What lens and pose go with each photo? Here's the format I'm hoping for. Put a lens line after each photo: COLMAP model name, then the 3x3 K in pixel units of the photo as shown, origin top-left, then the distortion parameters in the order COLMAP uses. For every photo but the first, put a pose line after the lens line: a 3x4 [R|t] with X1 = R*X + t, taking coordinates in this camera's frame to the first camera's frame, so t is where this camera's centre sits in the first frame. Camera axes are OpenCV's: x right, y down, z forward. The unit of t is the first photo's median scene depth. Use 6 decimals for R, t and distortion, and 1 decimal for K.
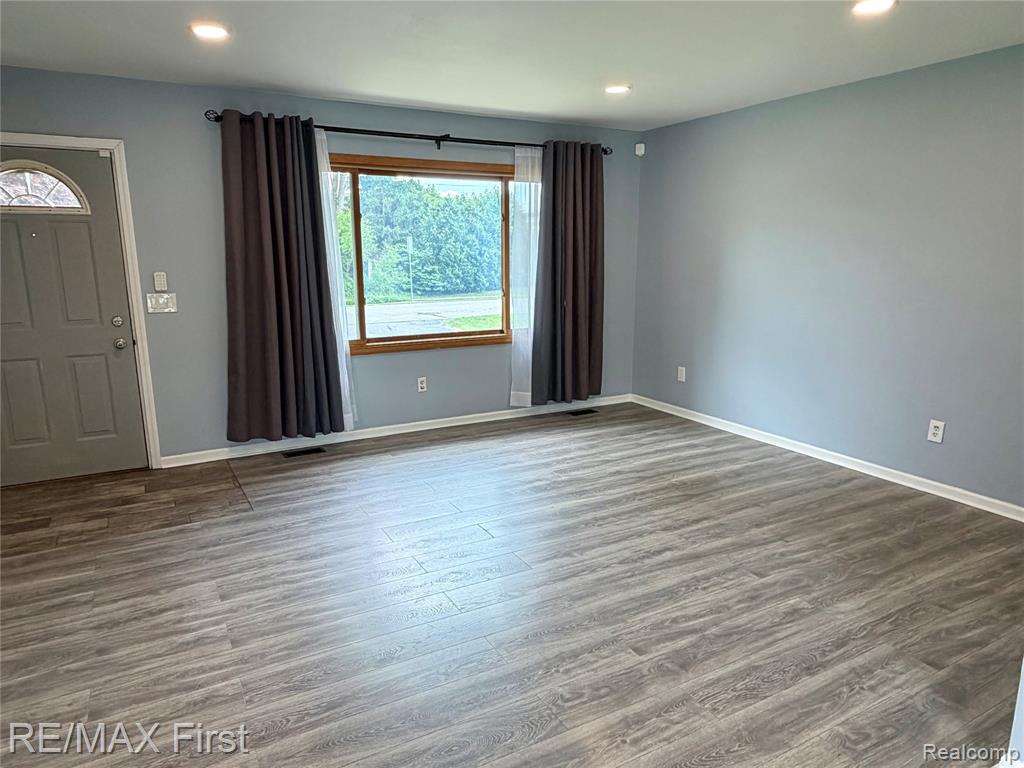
lens RADIAL K [[671.4, 0, 508.8], [0, 671.4, 385.8], [0, 0, 1]] dist [0.002401, 0.001028]
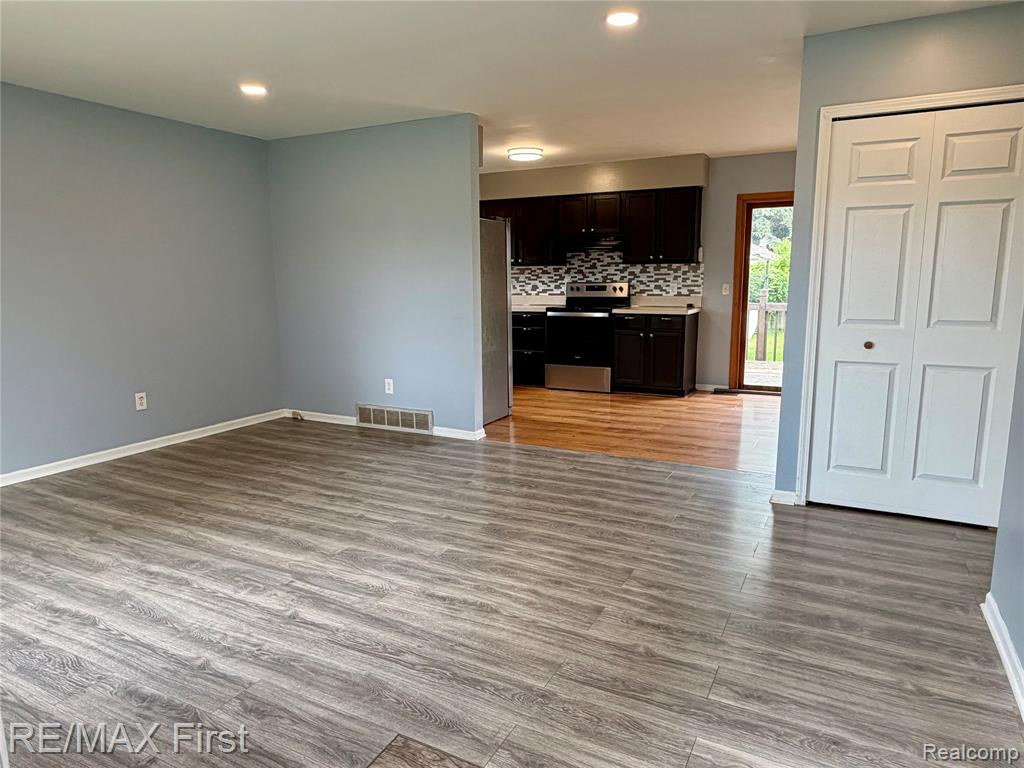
lens RADIAL K [[671.4, 0, 512.3], [0, 671.4, 381.6], [0, 0, 1]] dist [0.002401, 0.001028]
pose [[-0.559606, -0.124354, 0.819376, -0.953984], [0.176033, 0.948283, 0.264143, -0.216615], [-0.809848, 0.292053, -0.508774, 1.311208]]
